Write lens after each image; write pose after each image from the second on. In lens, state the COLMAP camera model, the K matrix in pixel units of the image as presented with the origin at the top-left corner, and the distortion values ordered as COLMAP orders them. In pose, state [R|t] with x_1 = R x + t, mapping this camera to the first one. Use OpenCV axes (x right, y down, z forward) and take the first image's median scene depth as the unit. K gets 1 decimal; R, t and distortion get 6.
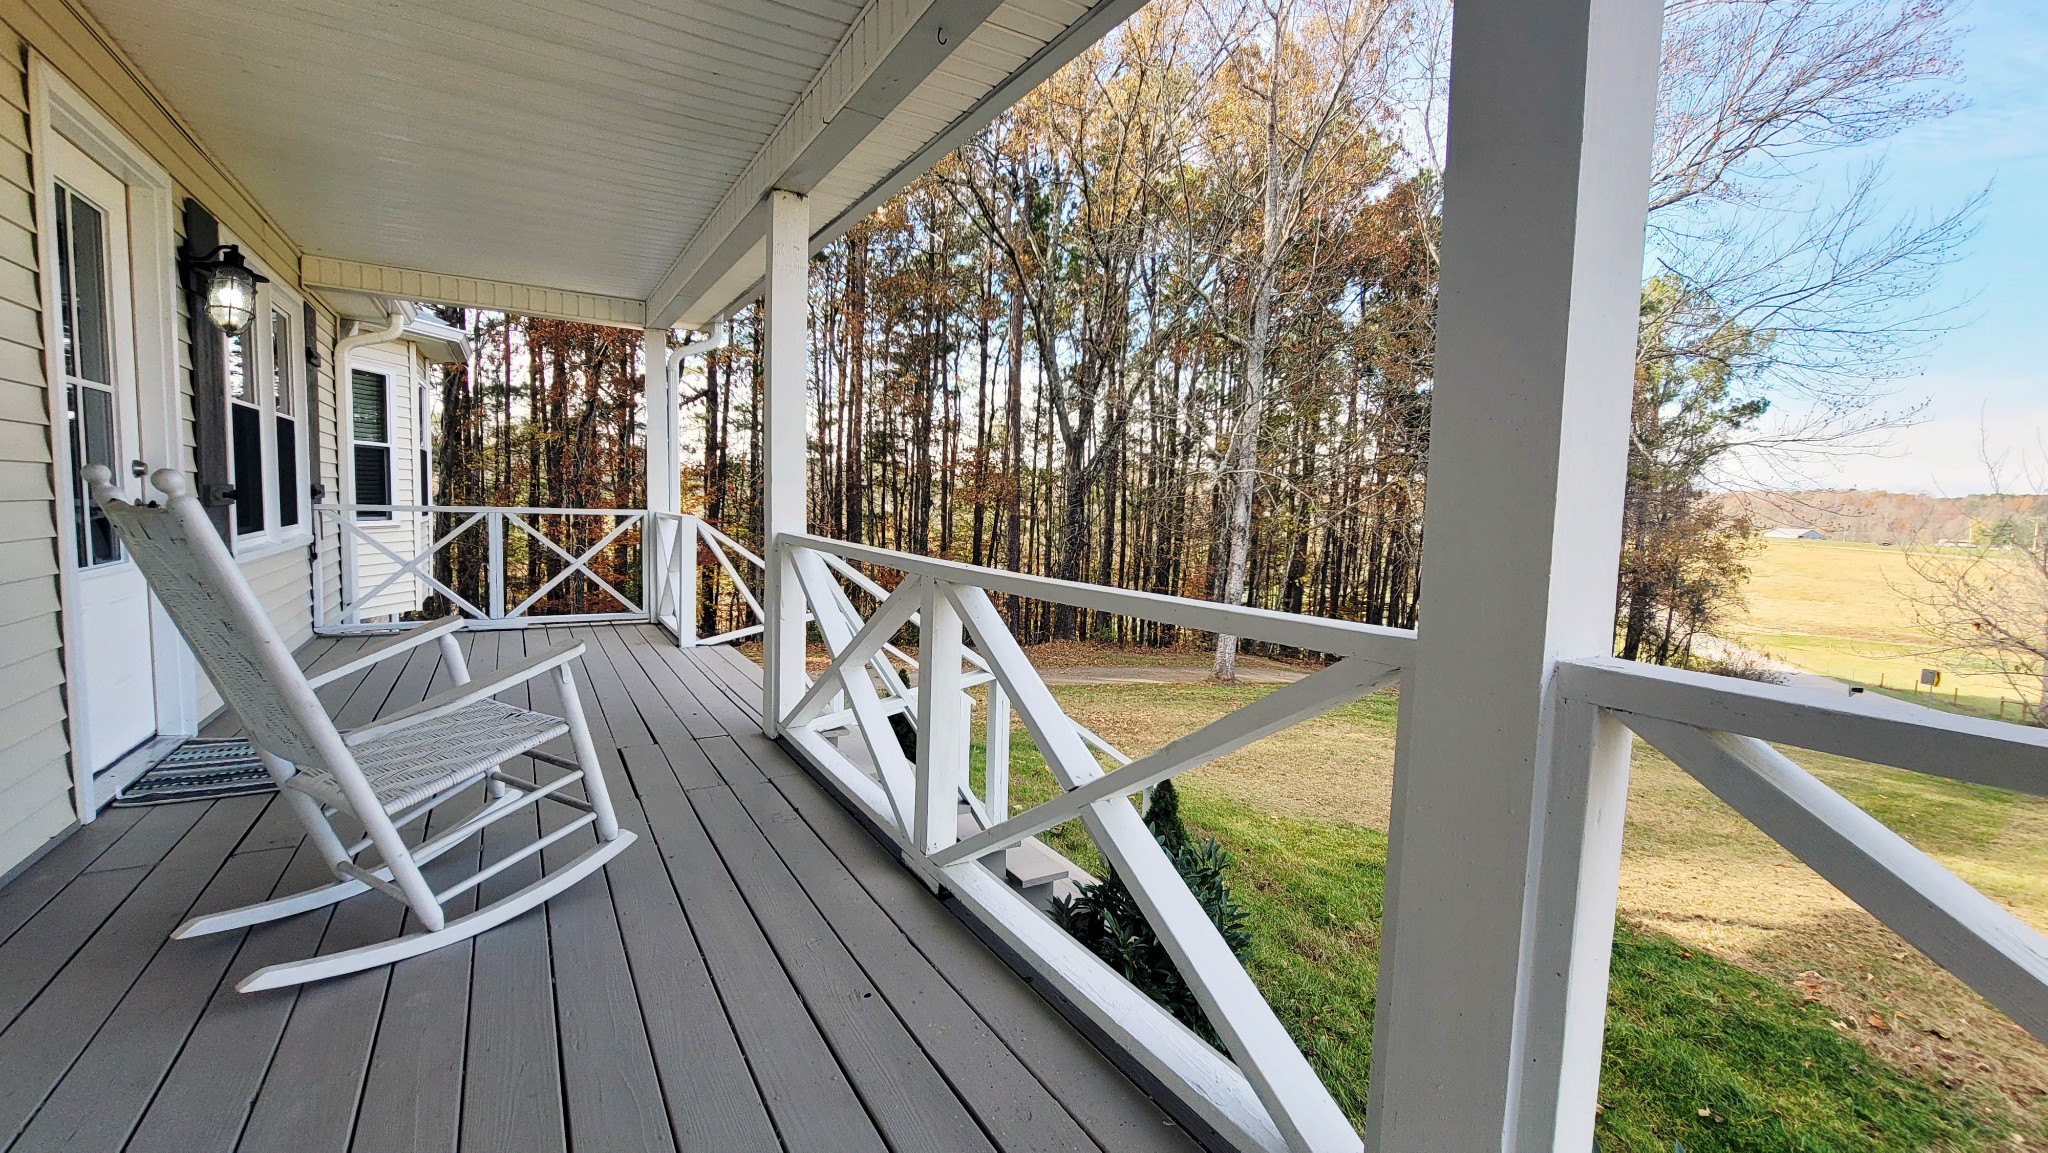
lens RADIAL K [[834.8, 0, 1025.9], [0, 834.8, 570.9], [0, 0, 1]] dist [-0.003877, 0.001274]
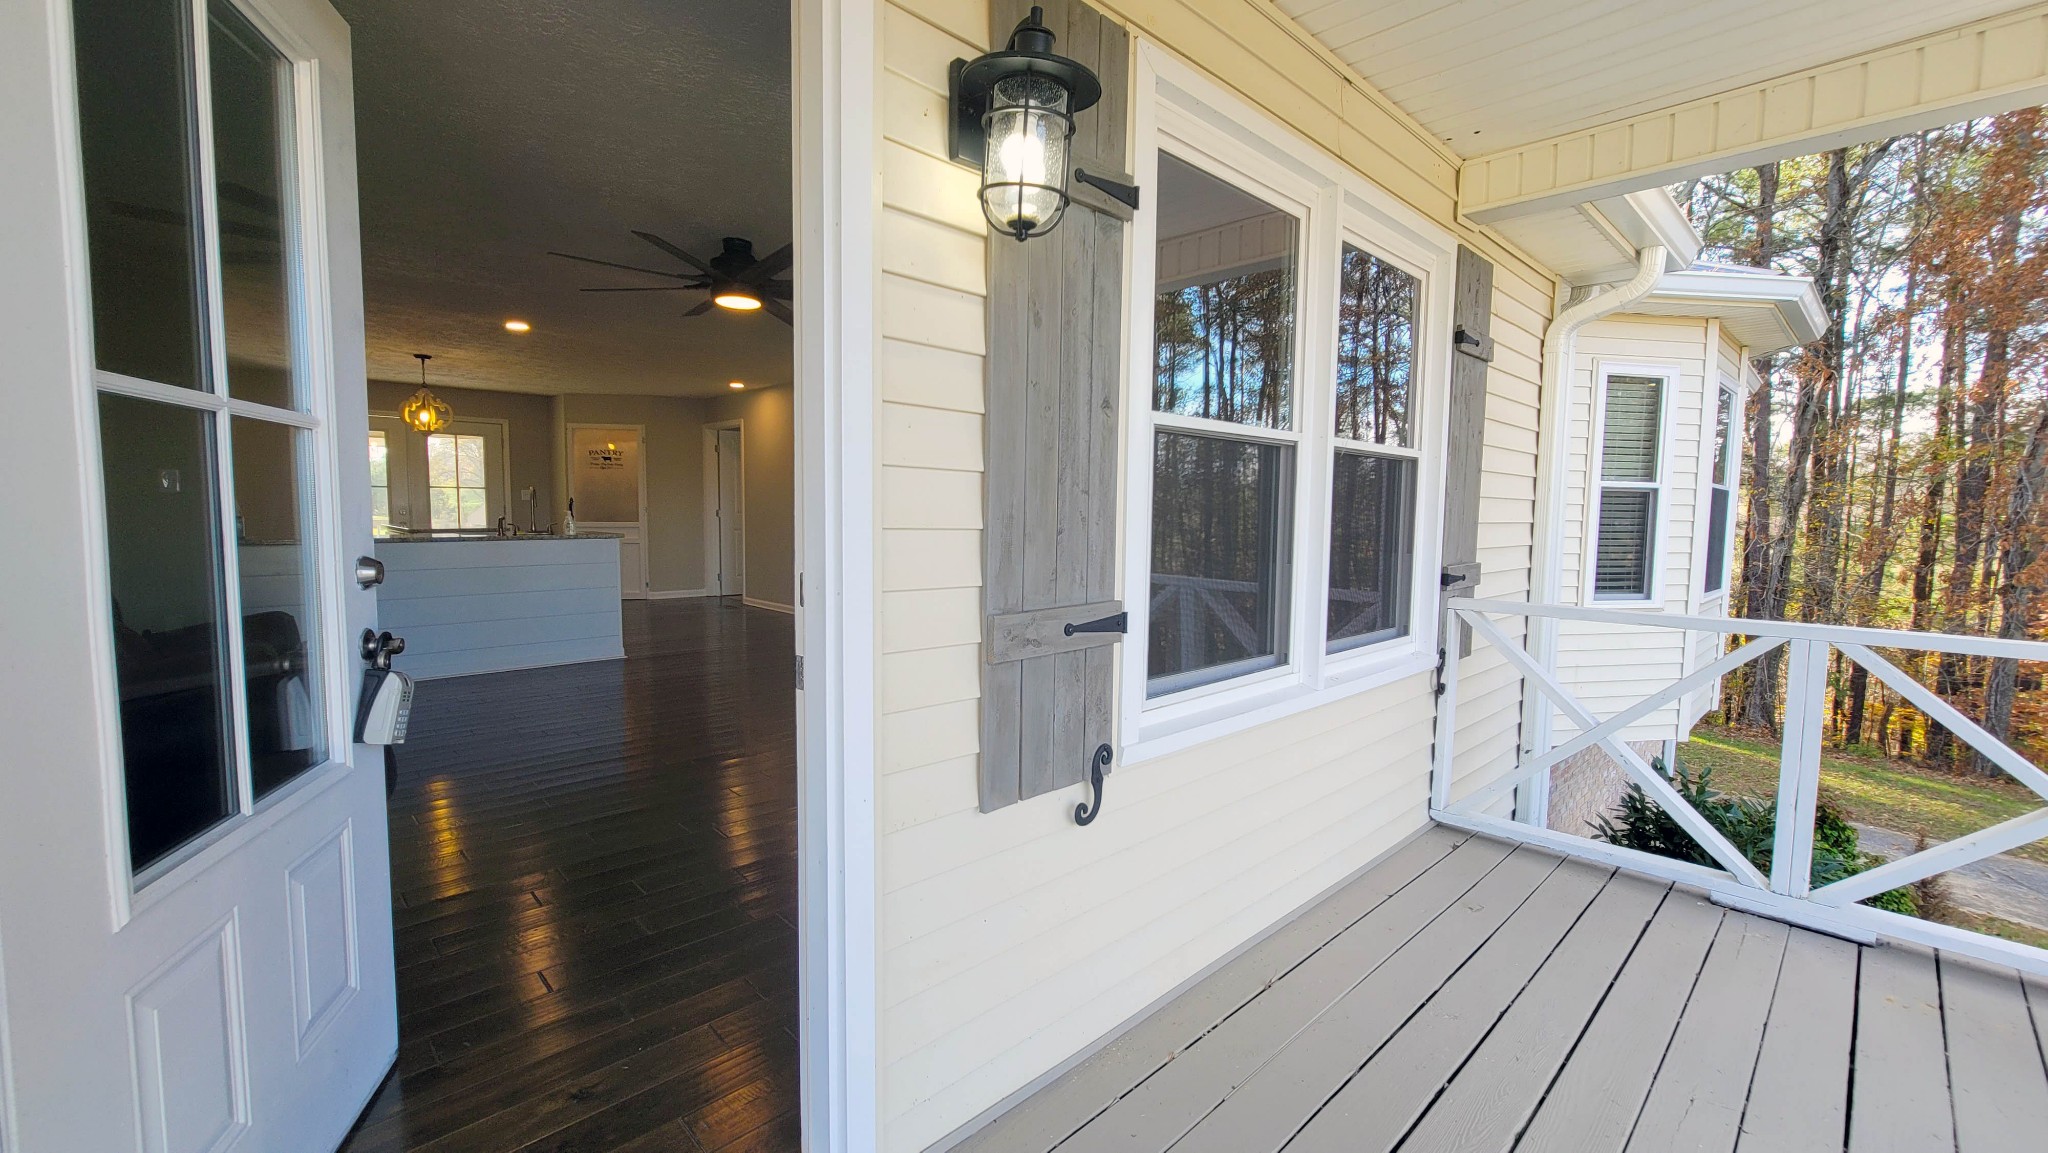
lens RADIAL K [[834.8, 0, 1033.8], [0, 834.8, 577.1], [0, 0, 1]] dist [-0.003877, 0.001274]
pose [[0.217406, 0.047424, -0.974928, -0.064036], [-0.084411, 0.995991, 0.029625, -0.015946], [0.972424, 0.075854, 0.220538, 0.106786]]
